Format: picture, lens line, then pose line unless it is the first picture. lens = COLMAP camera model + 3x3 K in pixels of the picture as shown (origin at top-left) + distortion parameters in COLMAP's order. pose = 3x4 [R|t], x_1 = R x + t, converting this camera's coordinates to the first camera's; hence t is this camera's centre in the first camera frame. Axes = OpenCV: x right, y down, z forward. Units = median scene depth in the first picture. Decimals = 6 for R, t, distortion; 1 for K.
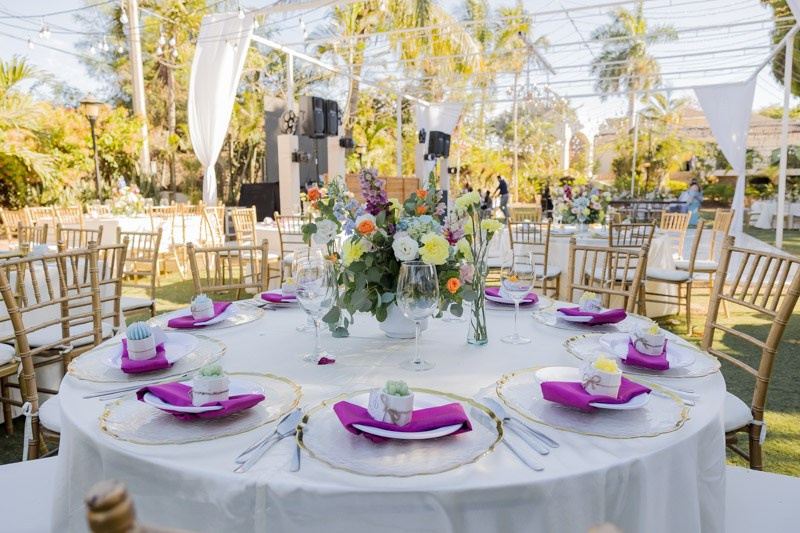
lens RADIAL K [[558.3, 0, 400.0], [0, 558.3, 266.5], [0, 0, 1]] dist [-0.001799, -0.000507]
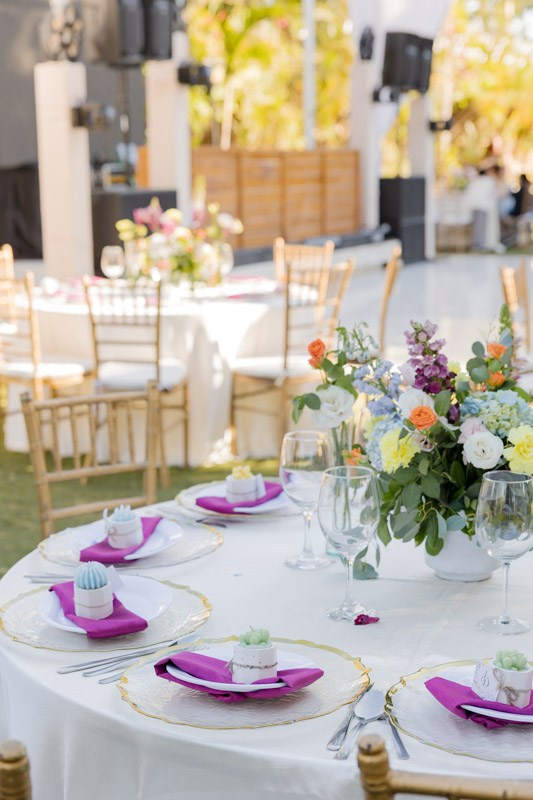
lens RADIAL K [[1397.6, 0, 266.5], [0, 1397.6, 400.0], [0, 0, 1]] dist [-0.001974, 0.041243]
pose [[0.999697, -0.003845, -0.024329, -0.194823], [0.004620, 0.999481, 0.031884, -0.136951], [0.024194, -0.031987, 0.999195, -0.619108]]
